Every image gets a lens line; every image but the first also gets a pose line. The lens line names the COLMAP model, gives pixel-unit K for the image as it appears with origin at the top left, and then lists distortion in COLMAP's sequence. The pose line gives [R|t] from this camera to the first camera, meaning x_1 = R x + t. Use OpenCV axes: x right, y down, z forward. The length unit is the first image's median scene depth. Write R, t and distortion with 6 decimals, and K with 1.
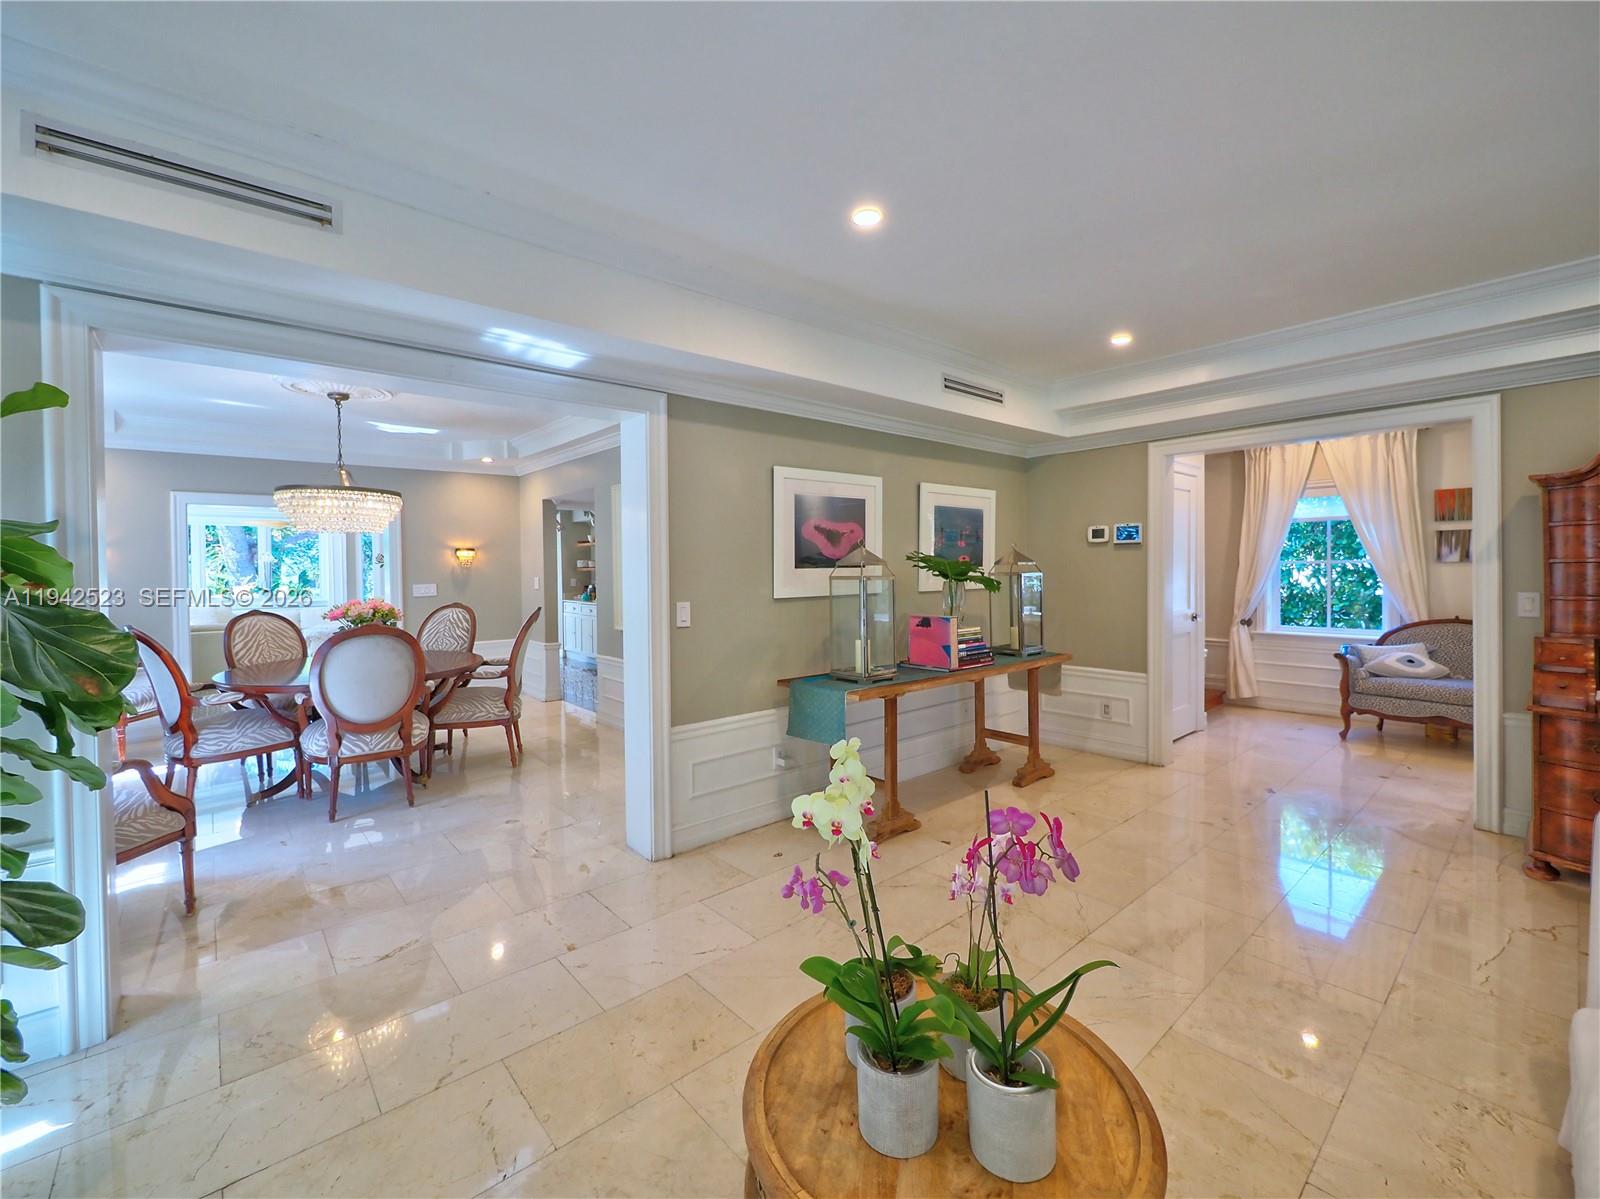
lens RADIAL K [[682.9, 0, 800.2], [0, 682.9, 574.8], [0, 0, 1]] dist [-0.002505, 0.000305]
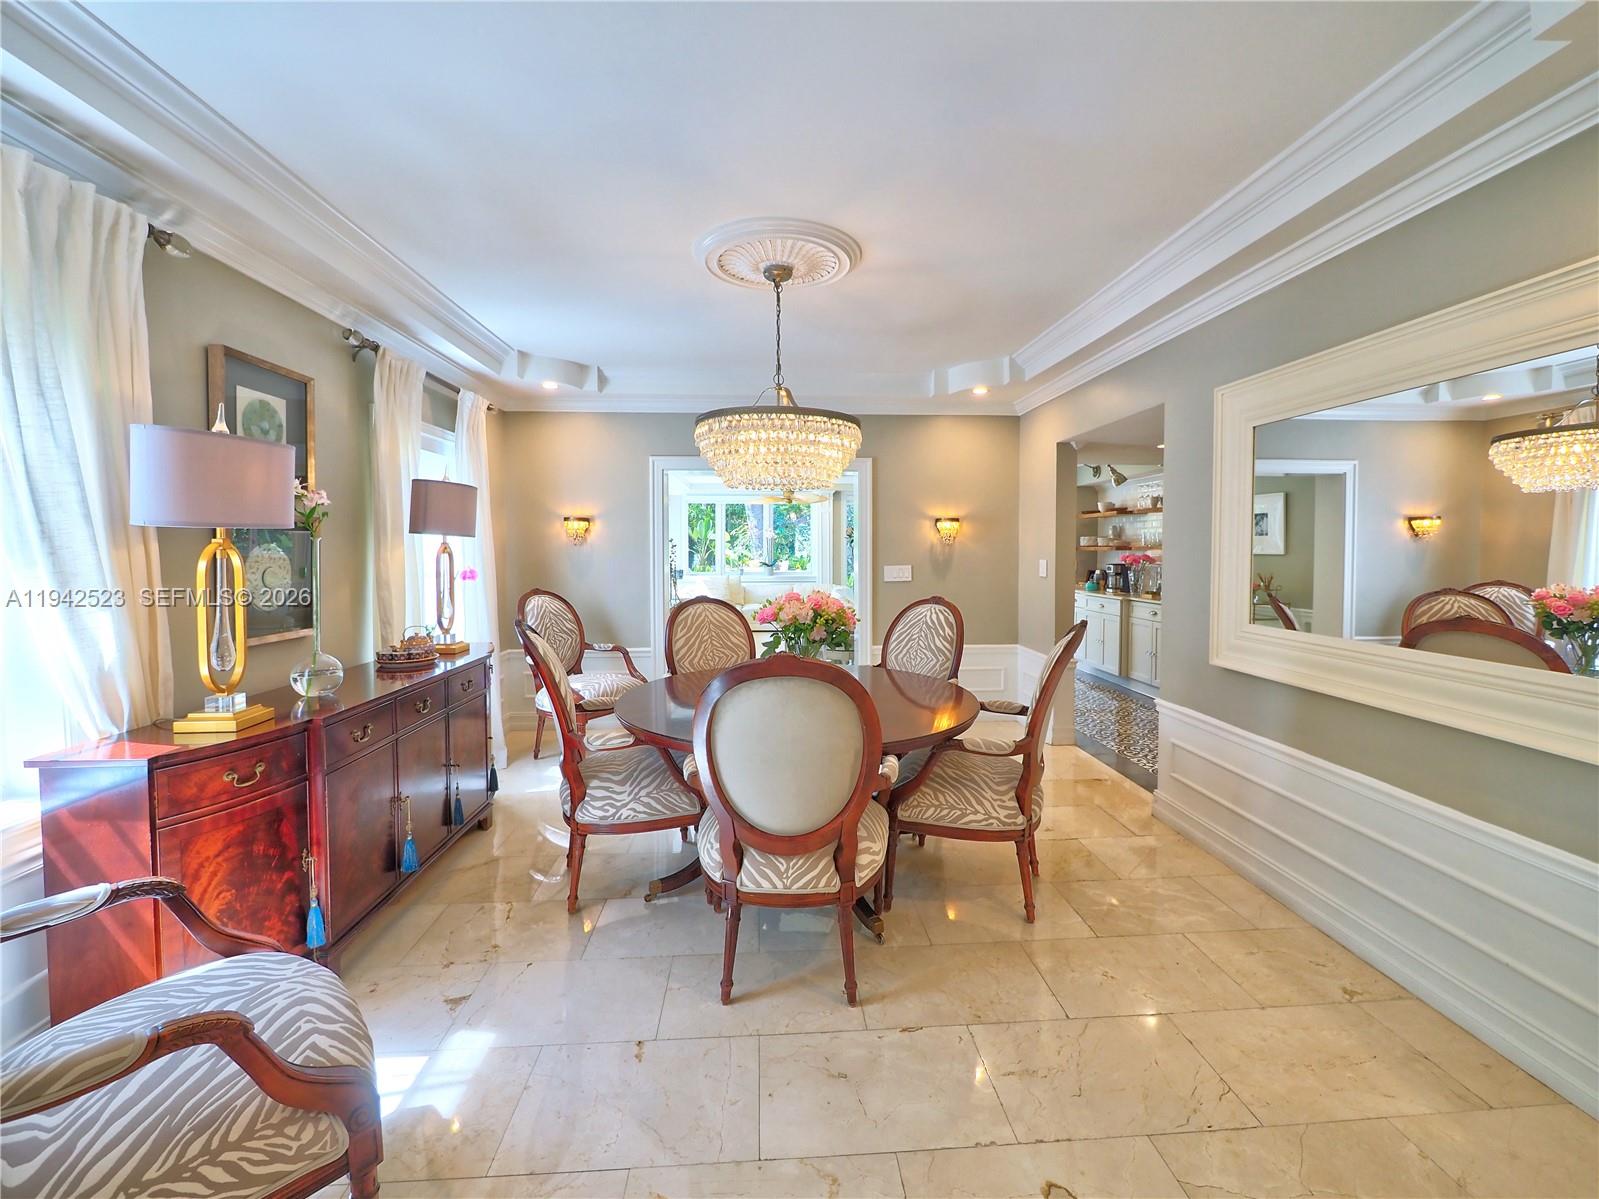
lens RADIAL K [[682.4, 0, 810.5], [0, 682.4, 570.9], [0, 0, 1]] dist [-0.002505, 0.000305]
pose [[0.800111, 0.031431, -0.599028, -0.249190], [-0.016524, 0.999402, 0.030368, -0.002832], [0.599625, -0.014399, 0.800152, 0.481717]]
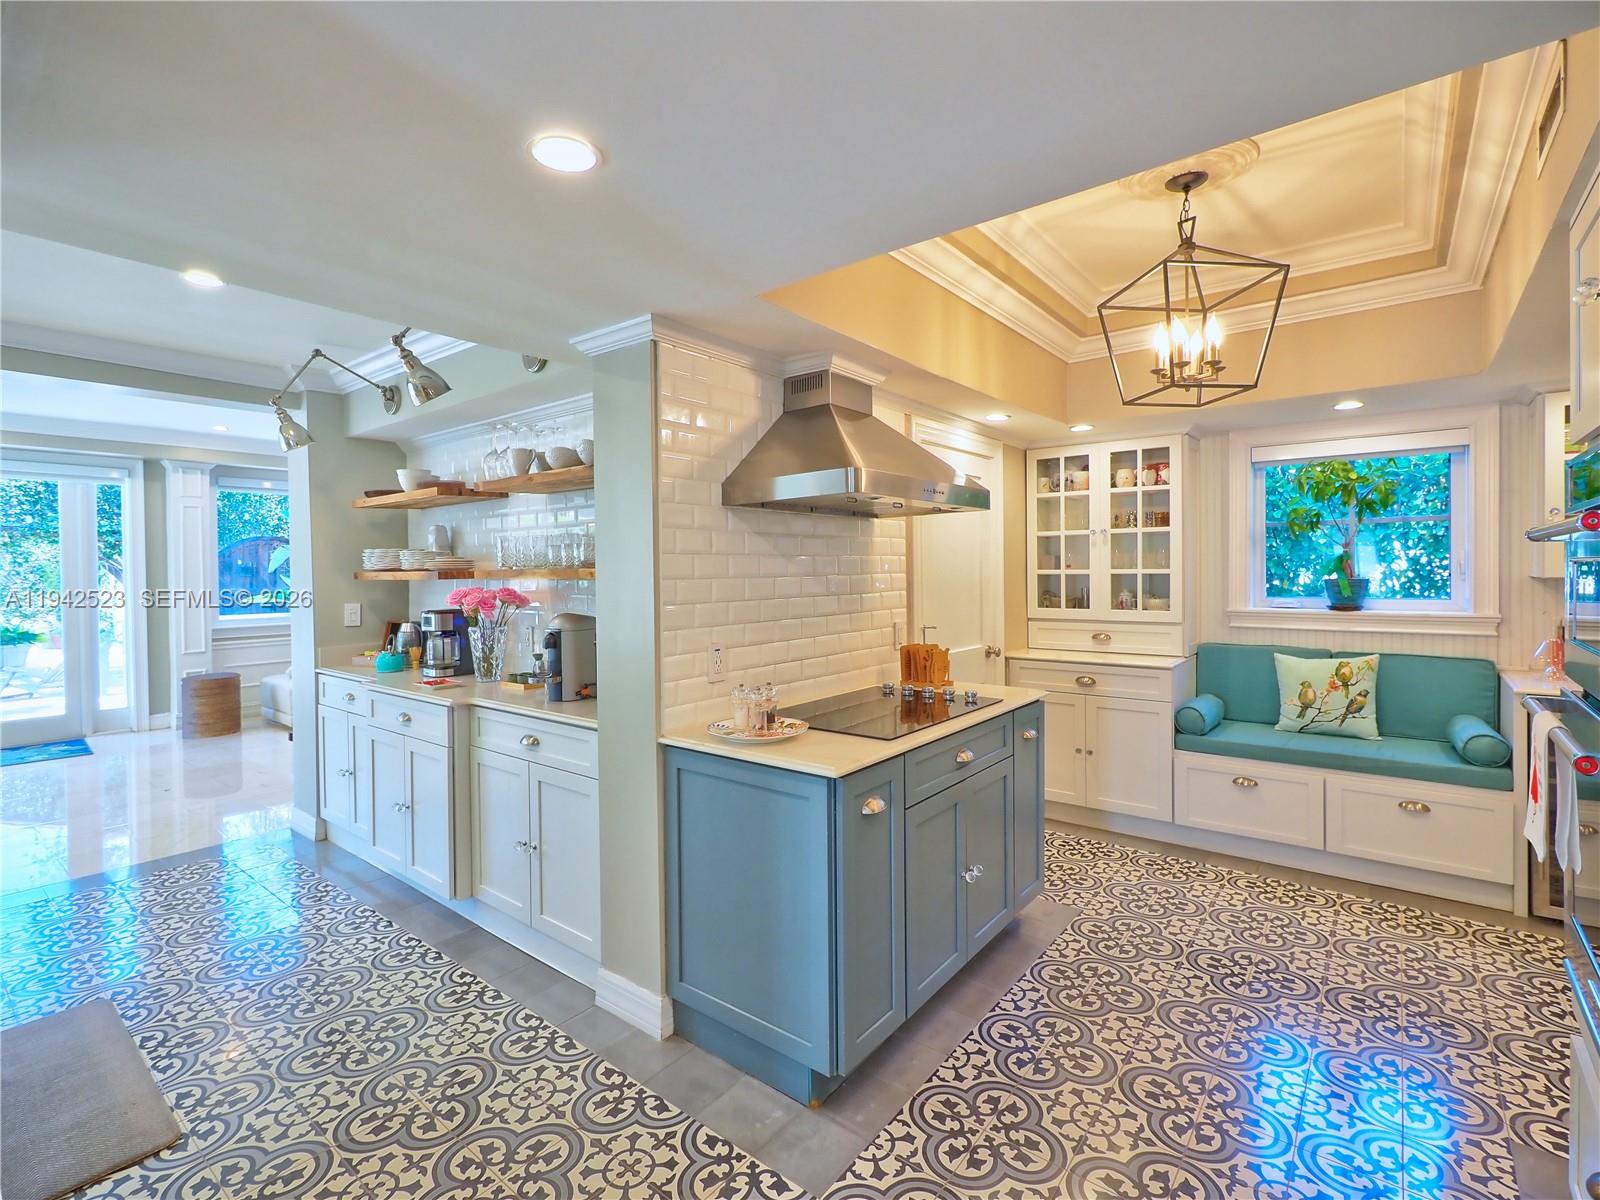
lens RADIAL K [[734.2, 0, 805.9], [0, 734.2, 565.4], [0, 0, 1]] dist [0.004779, 0.000203]
pose [[0.981013, -0.002500, 0.193927, -0.407285], [0.005766, 0.999851, -0.016278, -0.013590], [-0.193857, 0.017087, 0.980881, 1.337832]]
